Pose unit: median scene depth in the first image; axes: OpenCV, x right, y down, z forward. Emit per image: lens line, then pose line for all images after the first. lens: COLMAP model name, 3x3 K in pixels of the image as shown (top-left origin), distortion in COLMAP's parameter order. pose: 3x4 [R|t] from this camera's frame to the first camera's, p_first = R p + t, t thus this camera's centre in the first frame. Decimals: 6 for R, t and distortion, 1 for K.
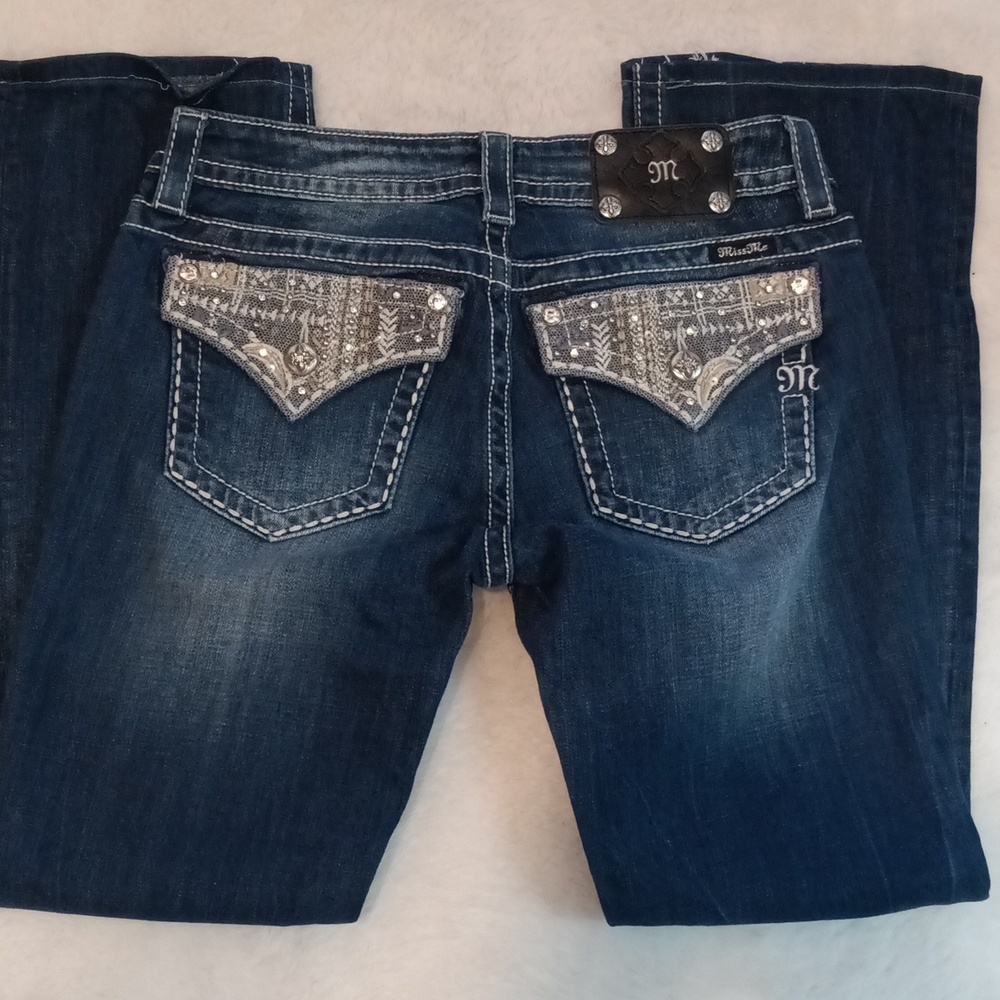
lens RADIAL K [[1831.5, 0, 500.0], [0, 1831.5, 500.0], [0, 0, 1]] dist [0.329325, -1.750111]
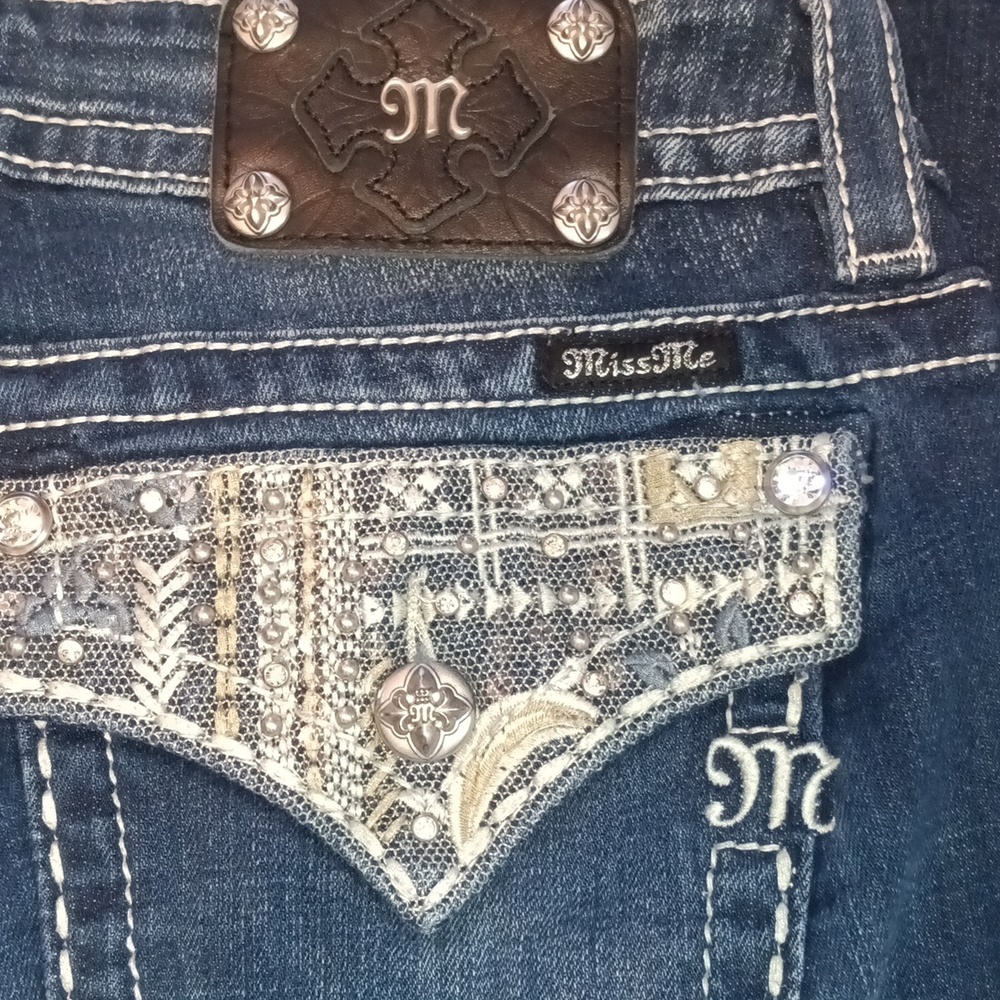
lens RADIAL K [[1831.5, 0, 500.0], [0, 1831.5, 500.0], [0, 0, 1]] dist [0.329325, -1.750111]
pose [[0.993240, 0.075385, -0.088267, 0.139106], [-0.075252, 0.997153, 0.004839, -0.111563], [0.088380, 0.001836, 0.996085, 0.678779]]
